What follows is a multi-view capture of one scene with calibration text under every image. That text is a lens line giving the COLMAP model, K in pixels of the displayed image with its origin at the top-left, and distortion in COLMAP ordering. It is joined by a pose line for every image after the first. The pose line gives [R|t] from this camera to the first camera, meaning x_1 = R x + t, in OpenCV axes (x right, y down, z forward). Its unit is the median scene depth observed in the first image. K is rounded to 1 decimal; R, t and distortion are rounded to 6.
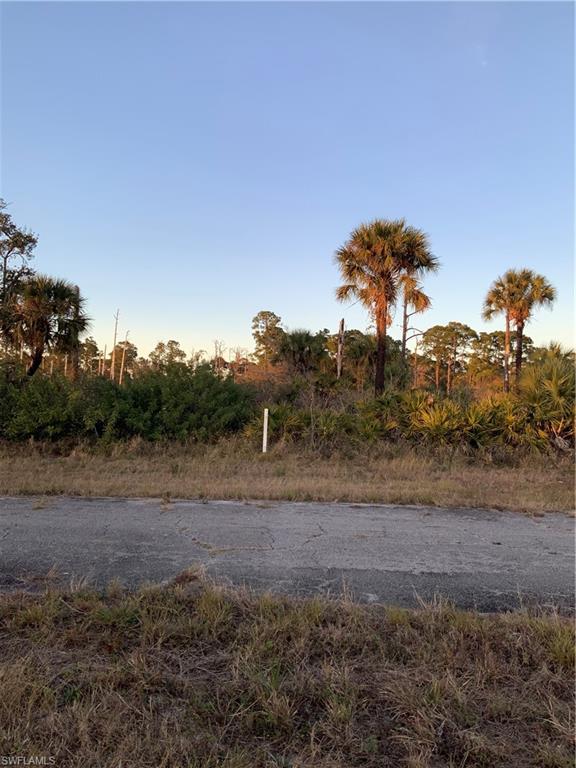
lens RADIAL K [[629.7, 0, 290.5], [0, 629.7, 382.9], [0, 0, 1]] dist [0.022007, -0.009656]
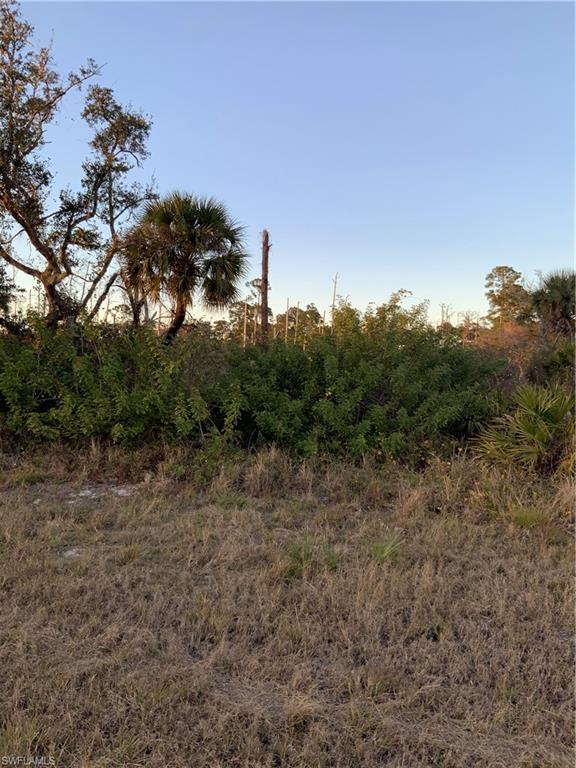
lens RADIAL K [[629.7, 0, 290.5], [0, 629.7, 382.9], [0, 0, 1]] dist [0.022007, -0.009656]
pose [[0.937460, 0.018781, -0.347587, -0.023083], [-0.001156, 0.998706, 0.050844, 0.002093], [0.348092, -0.047262, 0.936268, 0.265489]]
